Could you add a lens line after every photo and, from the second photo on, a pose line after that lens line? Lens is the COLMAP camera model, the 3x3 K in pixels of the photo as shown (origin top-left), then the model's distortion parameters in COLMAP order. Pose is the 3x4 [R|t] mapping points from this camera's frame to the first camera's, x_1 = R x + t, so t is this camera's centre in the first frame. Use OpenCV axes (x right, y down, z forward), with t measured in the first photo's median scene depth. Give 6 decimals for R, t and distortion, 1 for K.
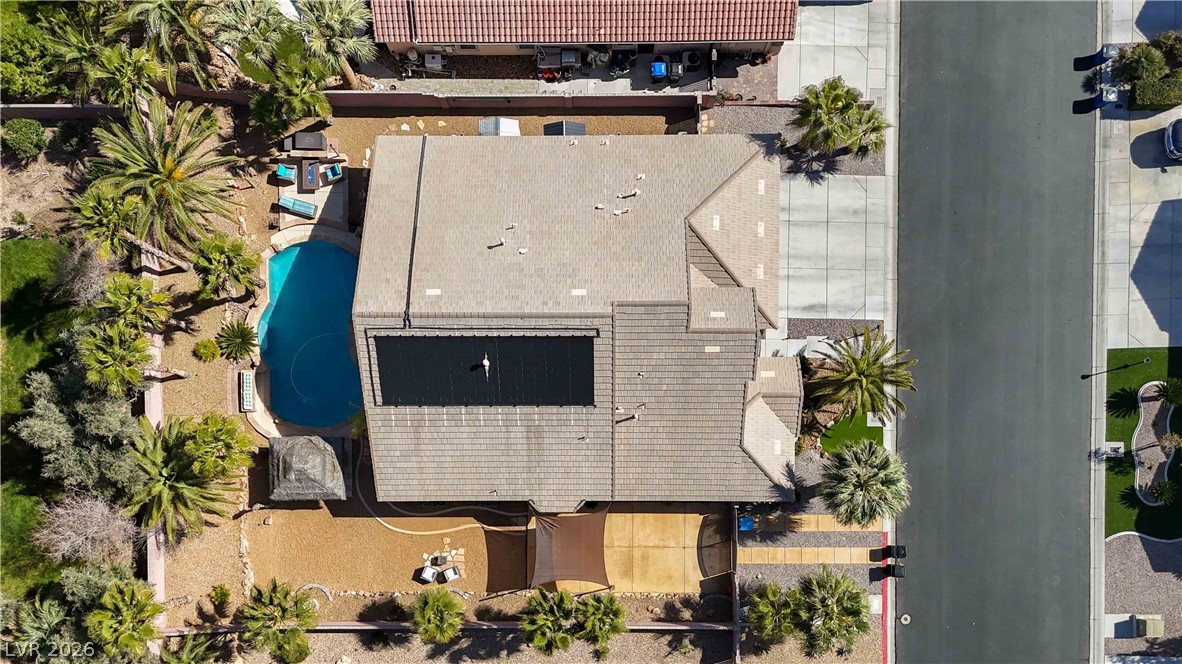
lens RADIAL K [[867.6, 0, 588.7], [0, 867.6, 502.8], [0, 0, 1]] dist [0.055329, -0.049843]
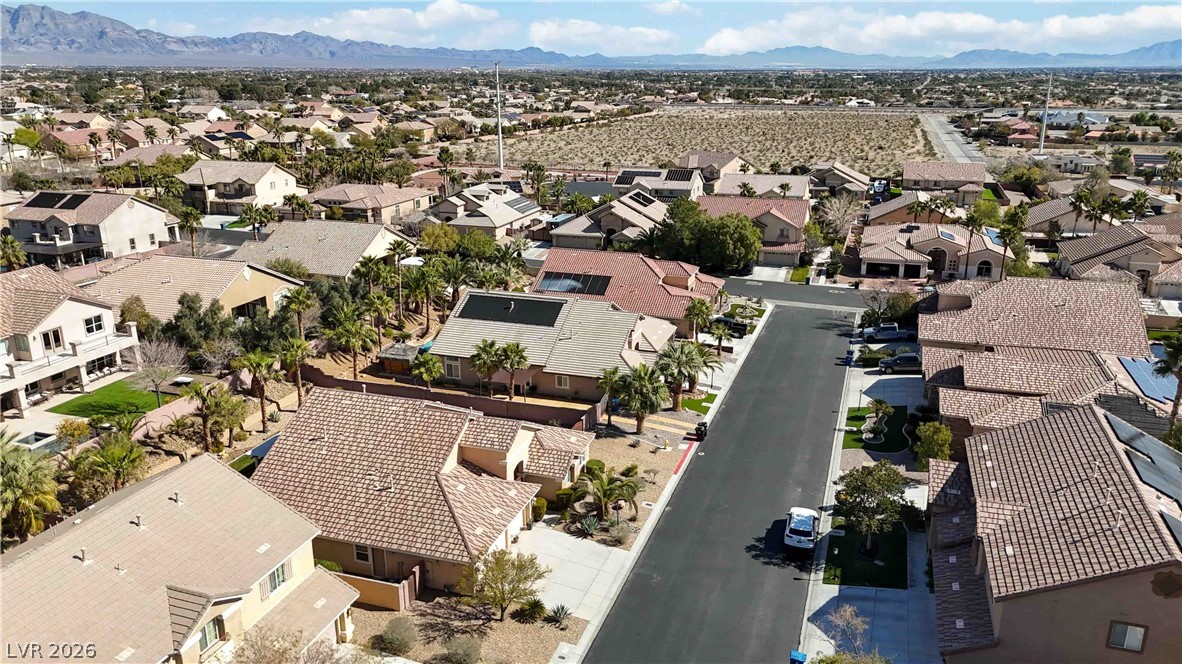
lens RADIAL K [[867.6, 0, 595.6], [0, 867.6, 332.8], [0, 0, 1]] dist [0.055329, -0.049843]
pose [[0.950046, 0.099351, -0.295875, 0.624811], [-0.311626, 0.249222, -0.916939, 1.530443], [-0.017360, 0.963337, 0.267733, 0.425470]]
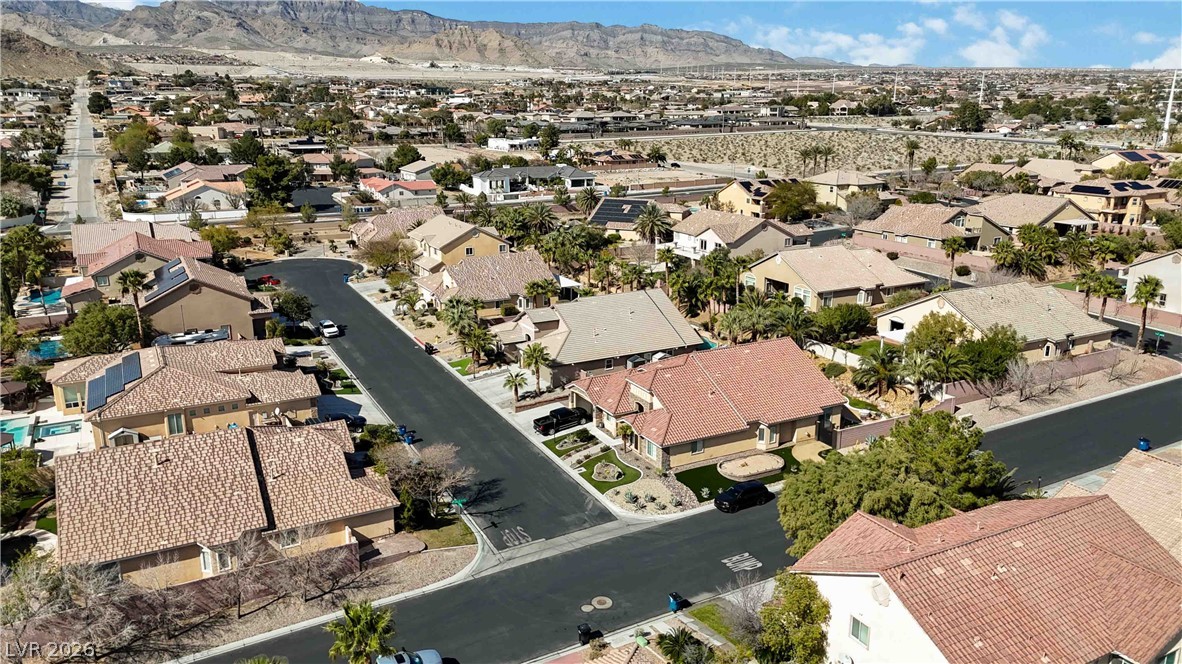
lens RADIAL K [[867.6, 0, 592.7], [0, 867.6, 335.7], [0, 0, 1]] dist [0.055329, -0.049843]
pose [[-0.879496, 0.133580, -0.456775, 1.055740], [-0.475813, -0.265862, 0.838403, -2.158934], [-0.009446, 0.954711, 0.297383, 0.261737]]
